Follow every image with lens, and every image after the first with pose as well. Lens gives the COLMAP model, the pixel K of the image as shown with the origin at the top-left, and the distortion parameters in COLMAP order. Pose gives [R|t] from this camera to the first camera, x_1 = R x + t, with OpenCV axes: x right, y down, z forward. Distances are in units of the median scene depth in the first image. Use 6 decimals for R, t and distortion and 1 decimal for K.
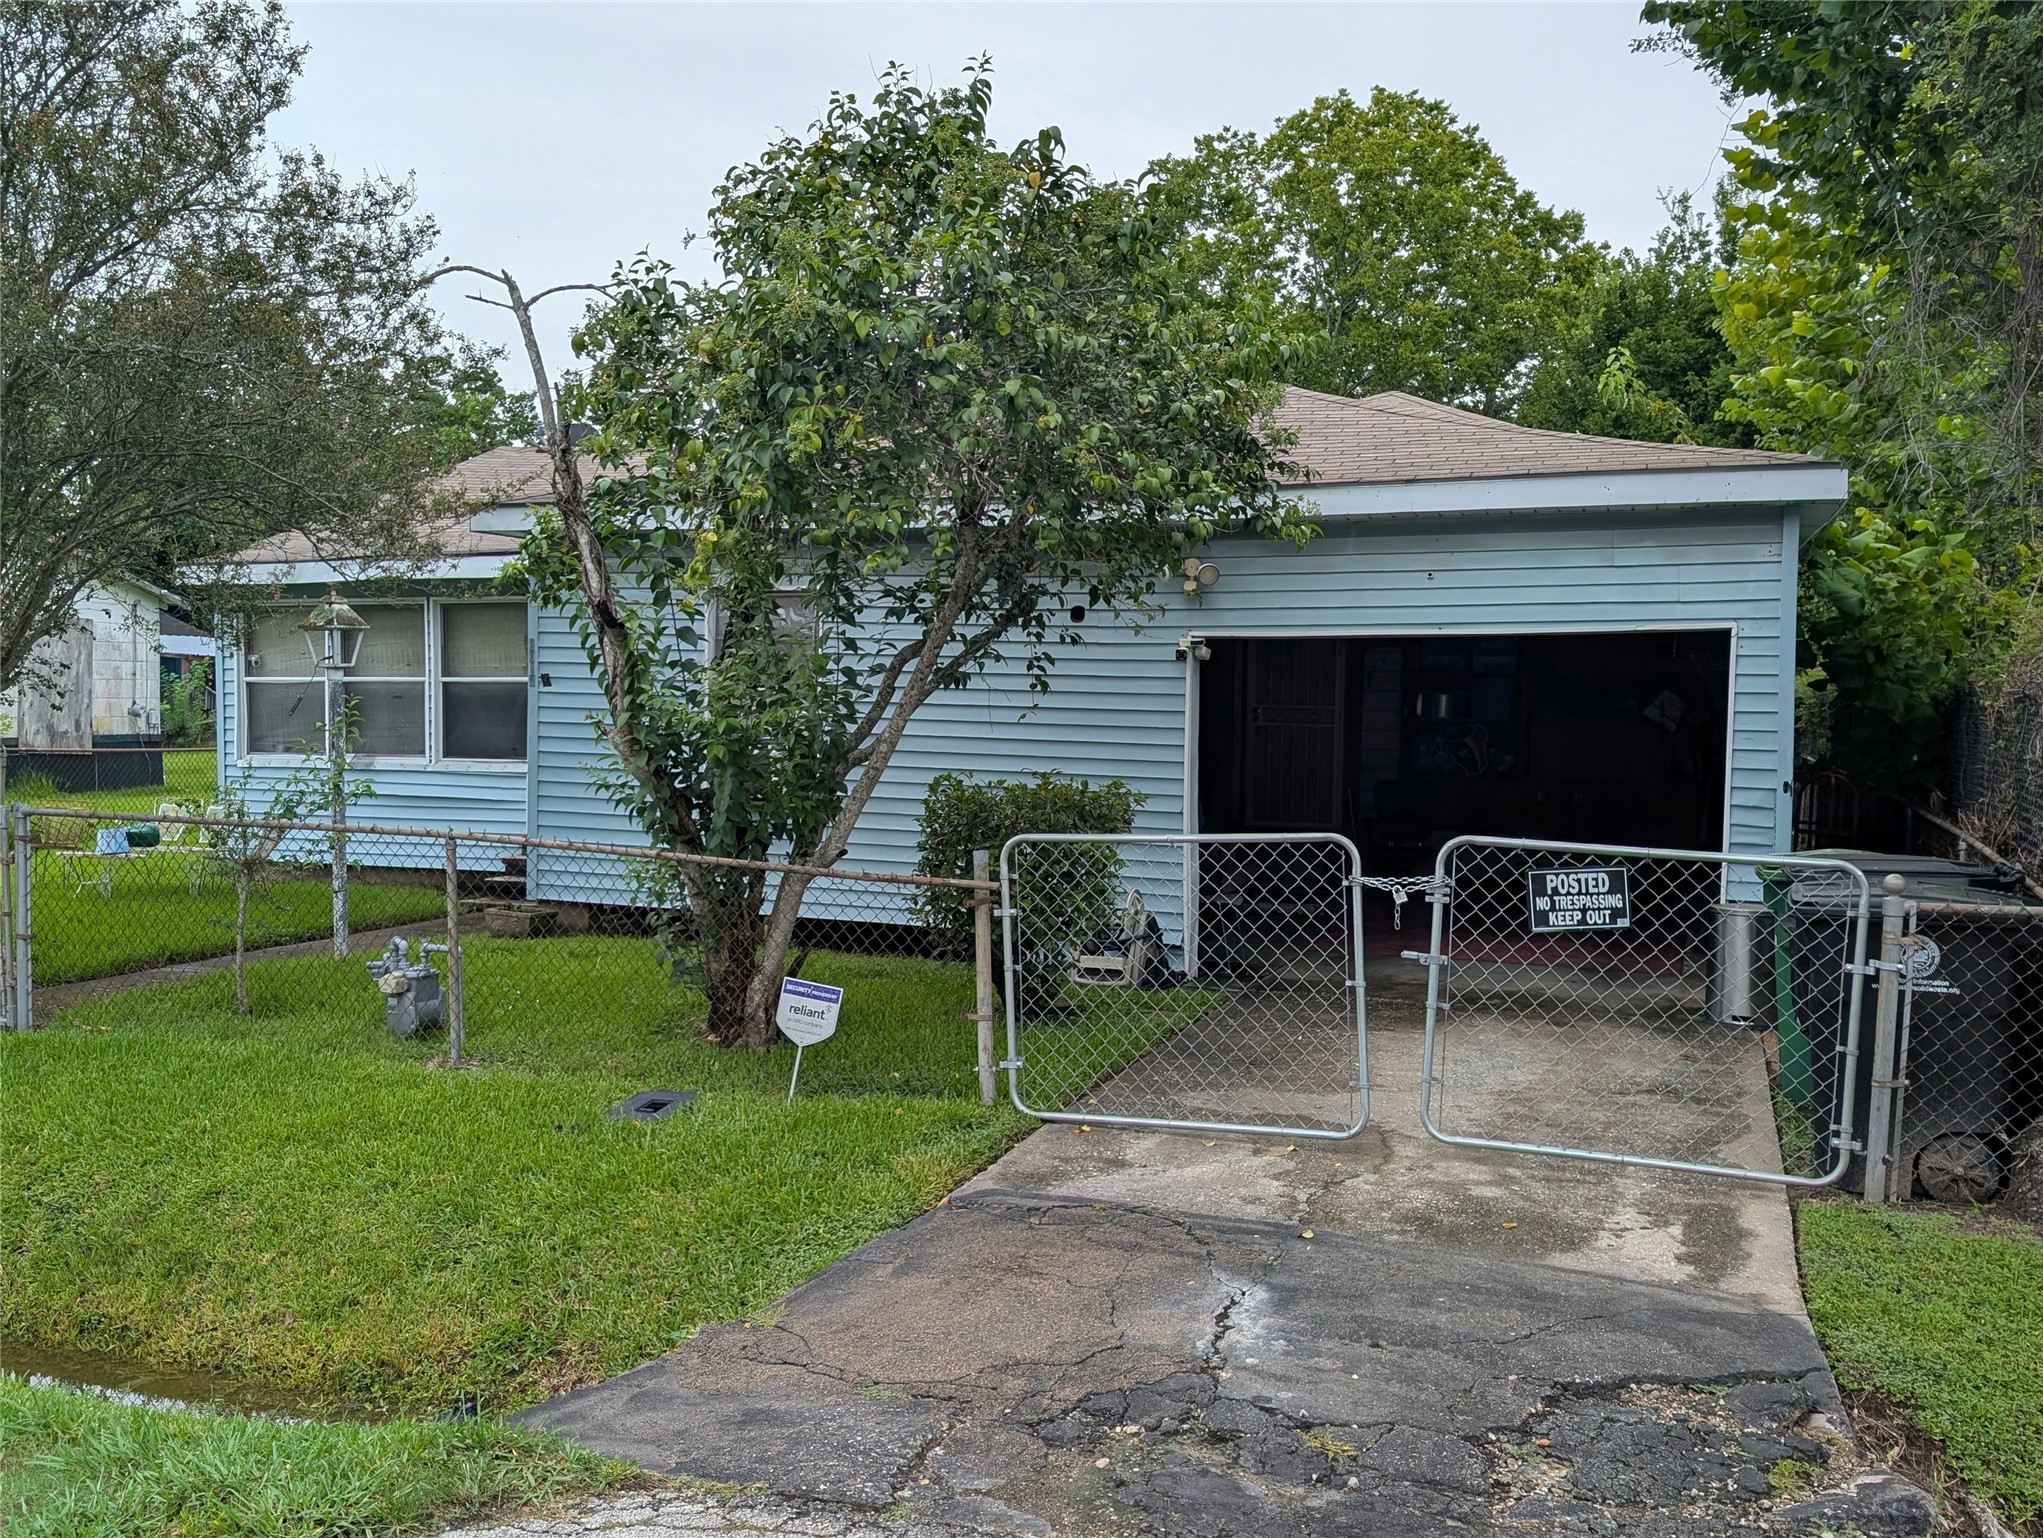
lens RADIAL K [[1907.7, 0, 995.2], [0, 1907.7, 746.8], [0, 0, 1]] dist [0.004671, 0.014997]
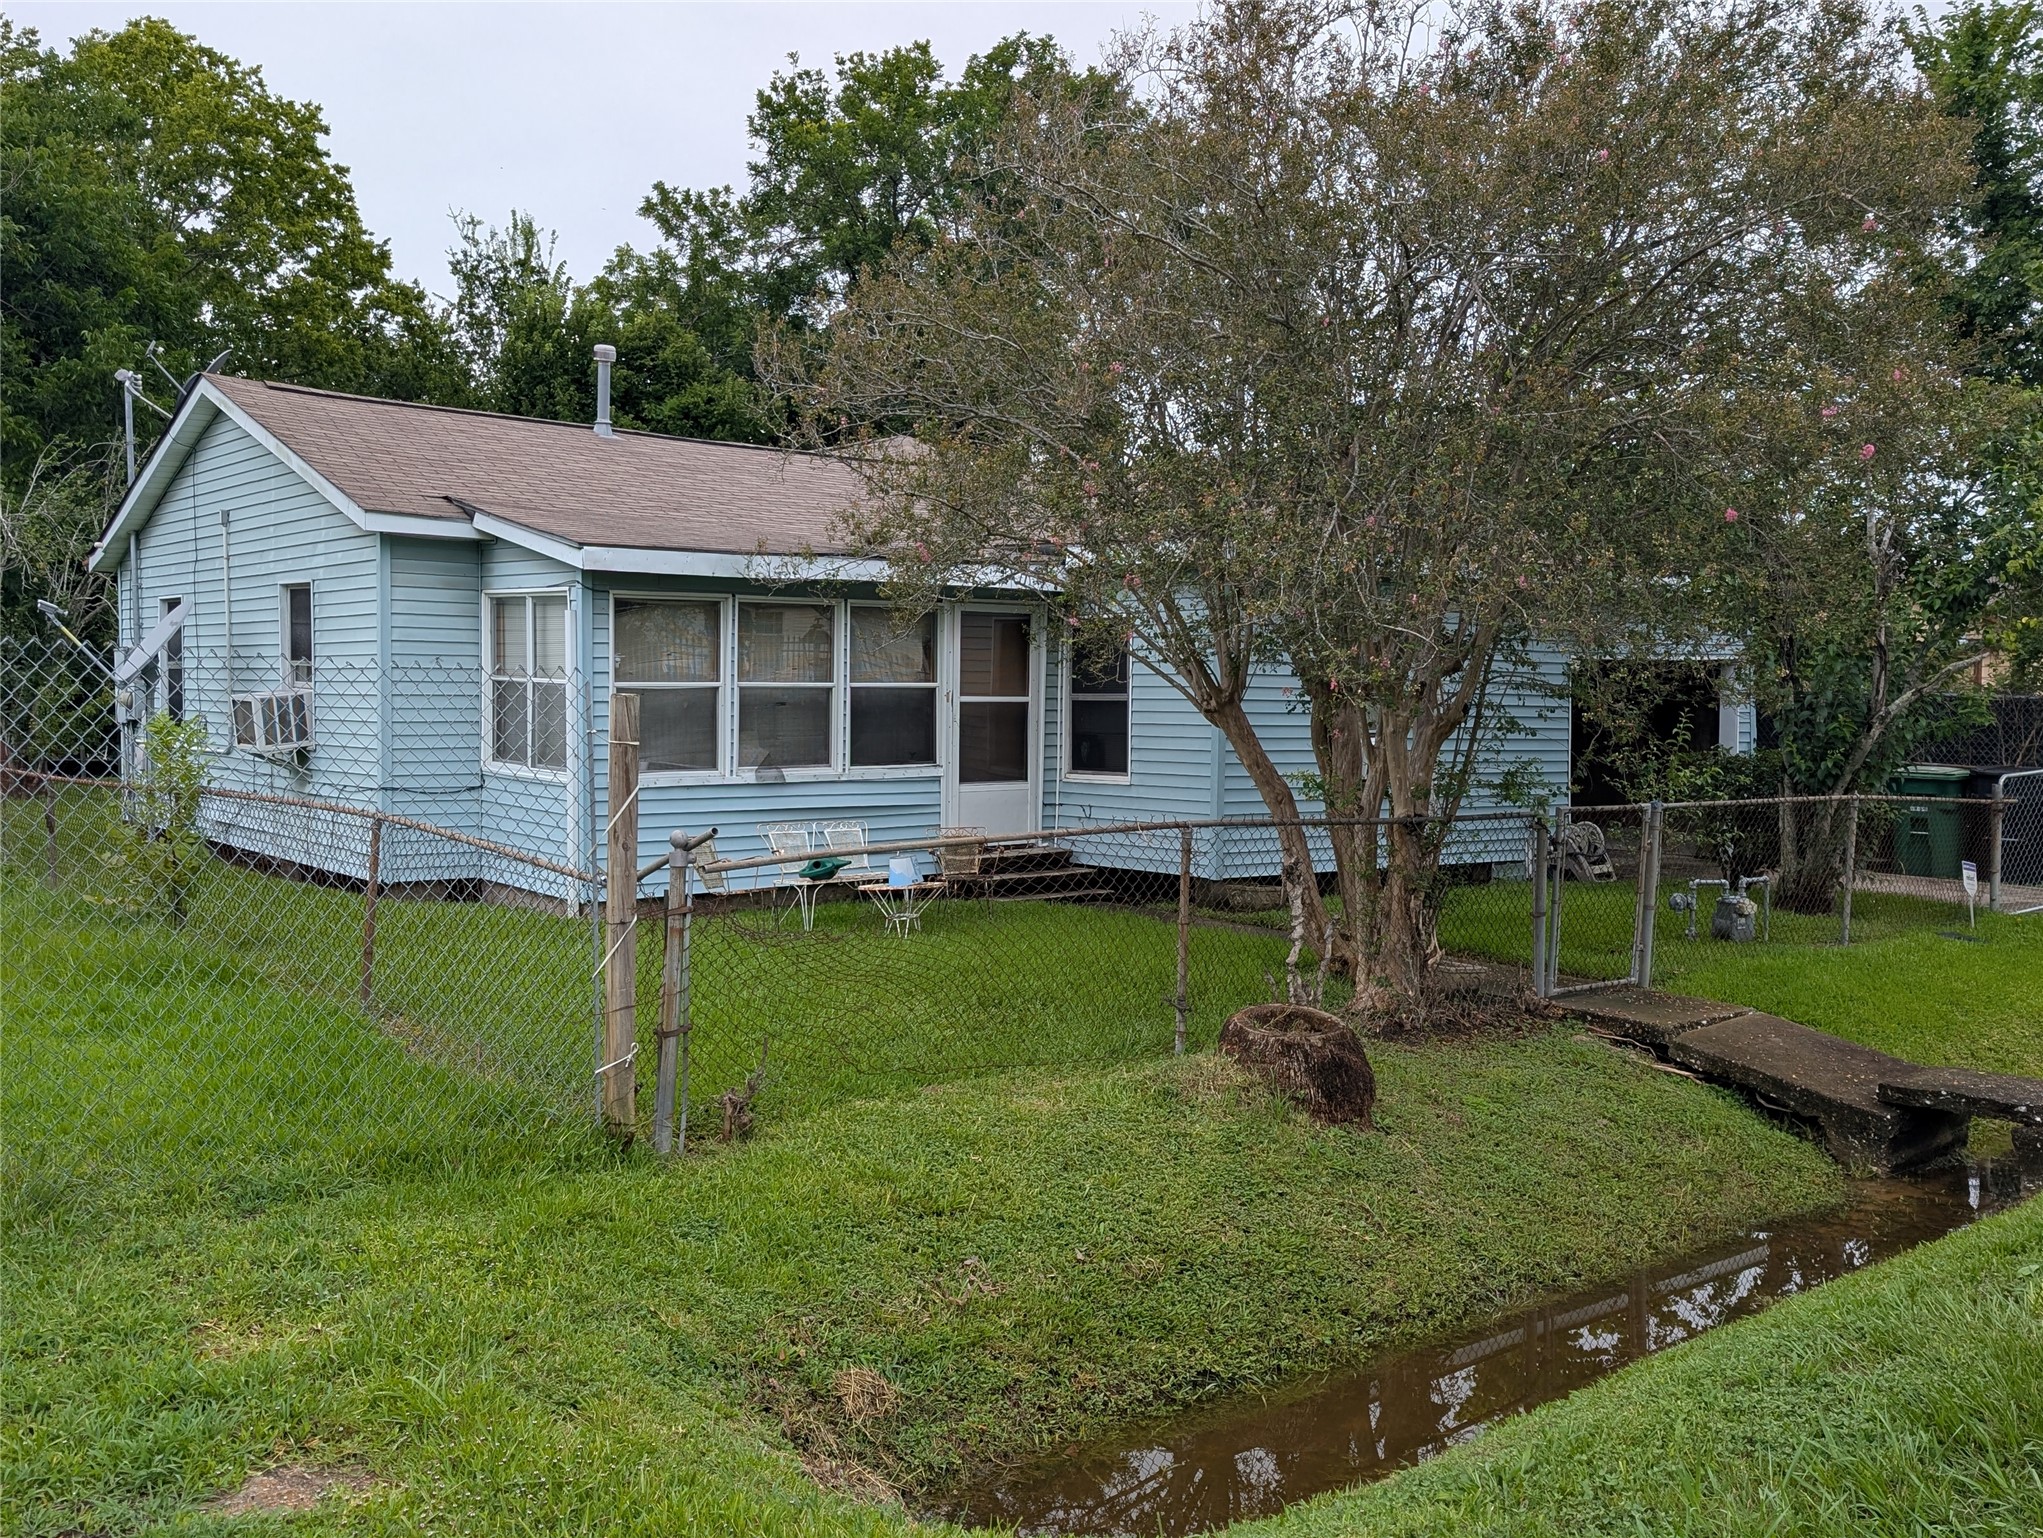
lens RADIAL K [[1871.2, 0, 1071.9], [0, 1871.2, 767.7], [0, 0, 1]] dist [0.015106, 0.001741]
pose [[0.500966, -0.045462, 0.864272, -2.124543], [0.020018, 0.998961, 0.040944, -0.060405], [-0.865235, -0.003211, 0.501356, 0.862058]]
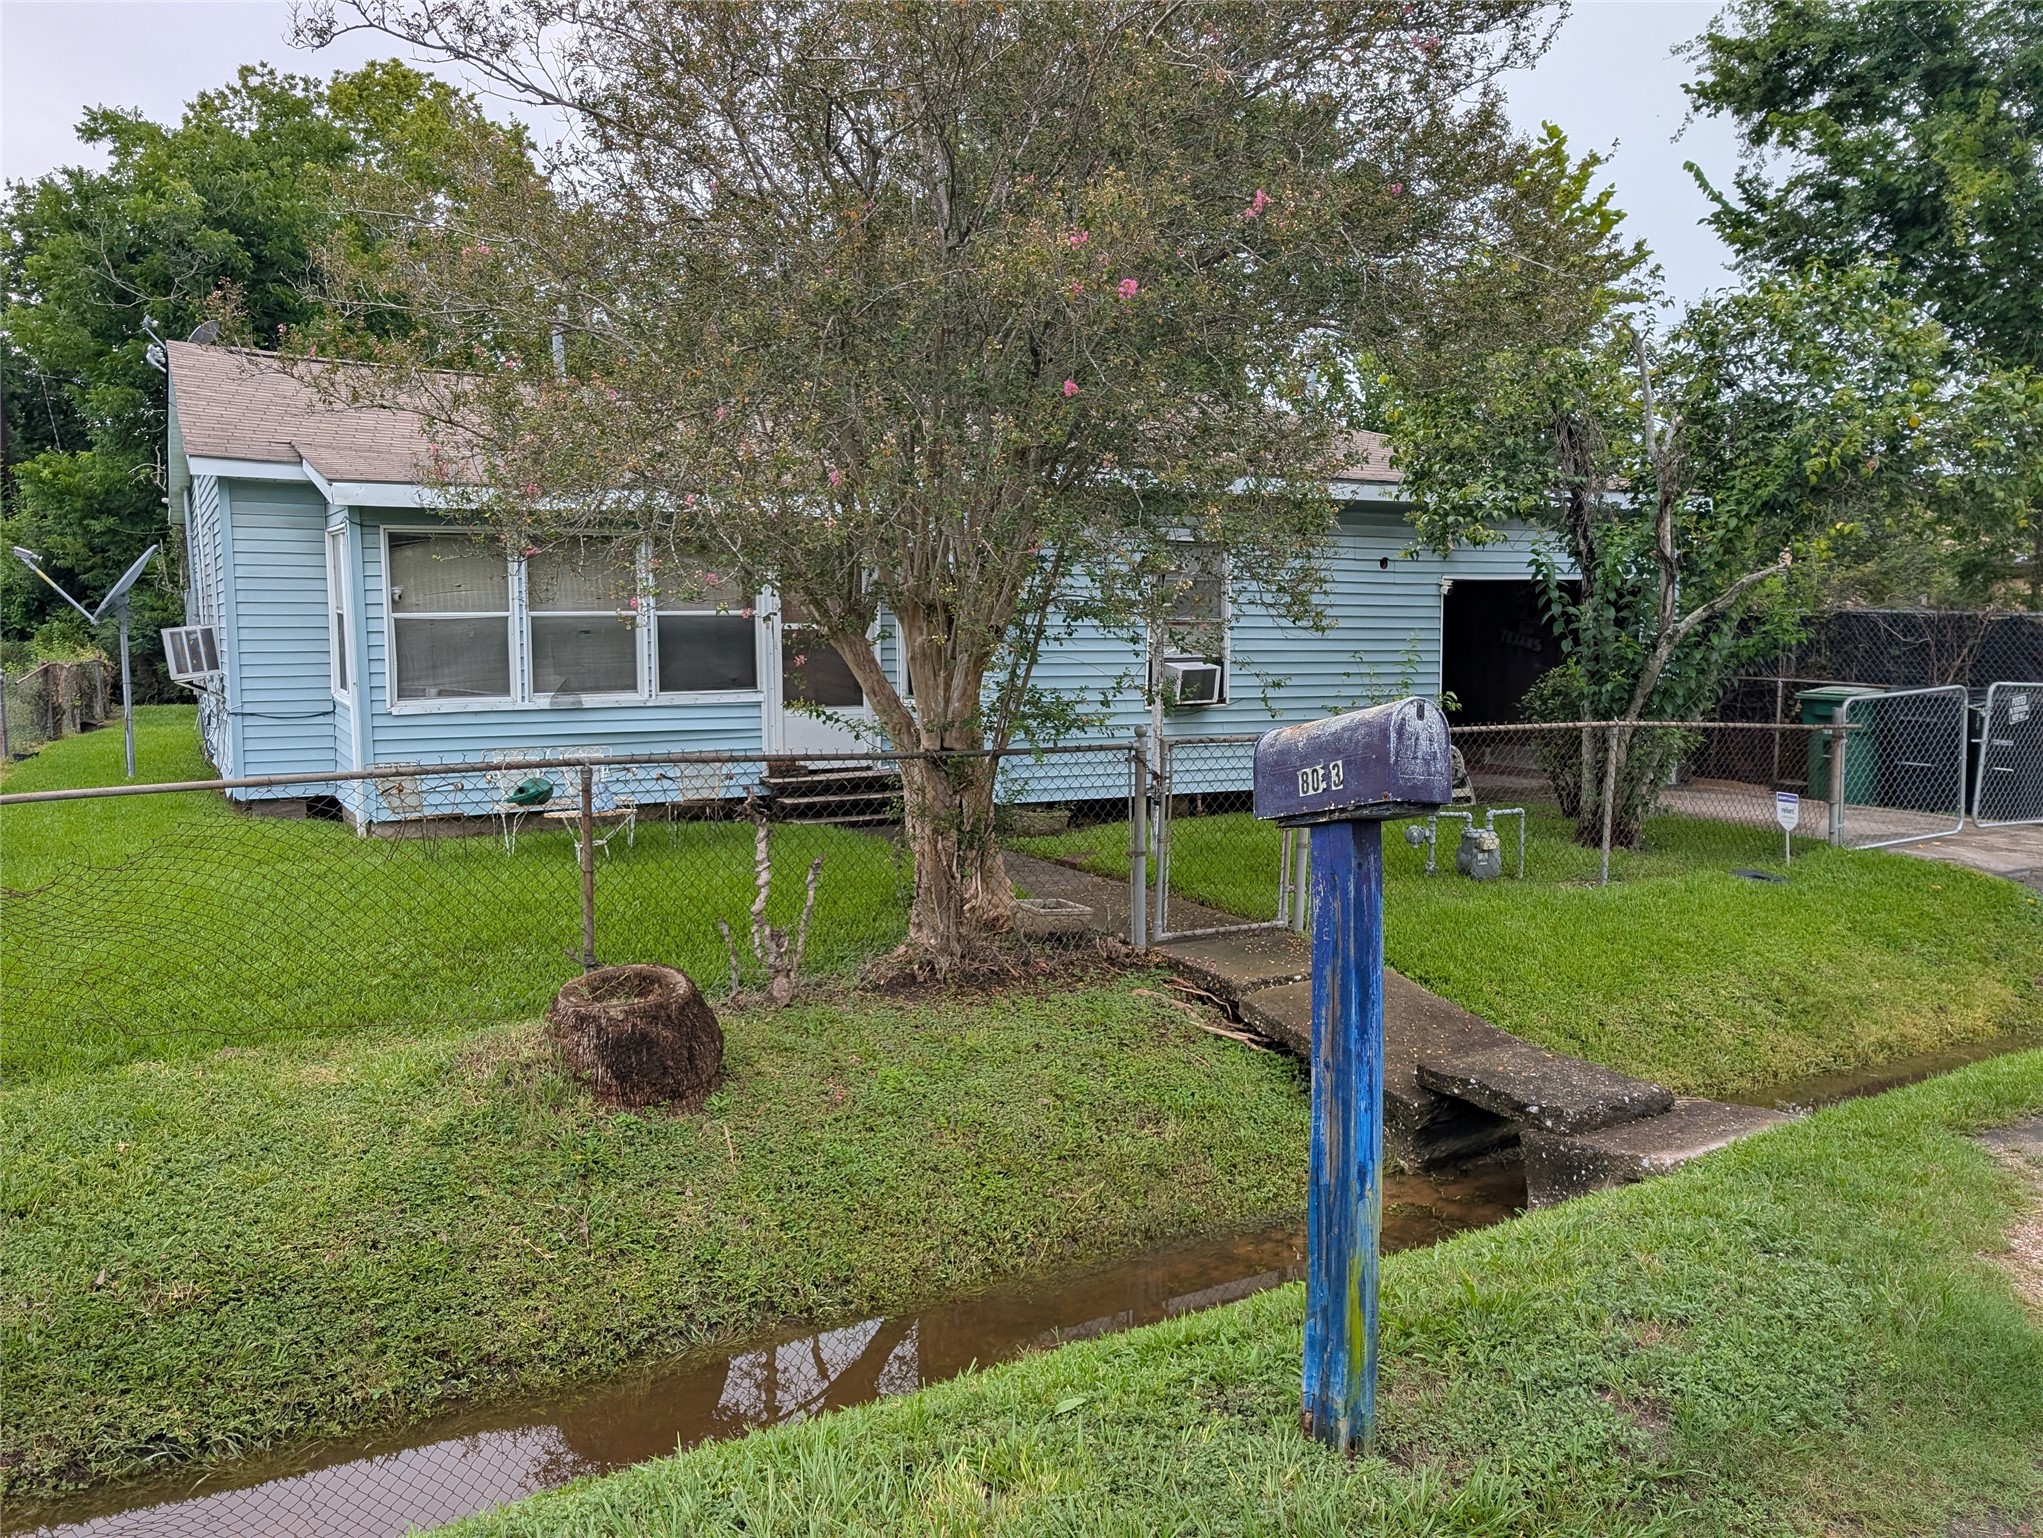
lens RADIAL K [[1570.7, 0, 1037.0], [0, 1570.7, 780.7], [0, 0, 1]] dist [0.021771, -0.012167]
pose [[0.645891, -0.093117, 0.757729, -1.607747], [0.030490, 0.994888, 0.096272, -0.043639], [-0.762820, -0.039079, 0.645429, 0.621068]]
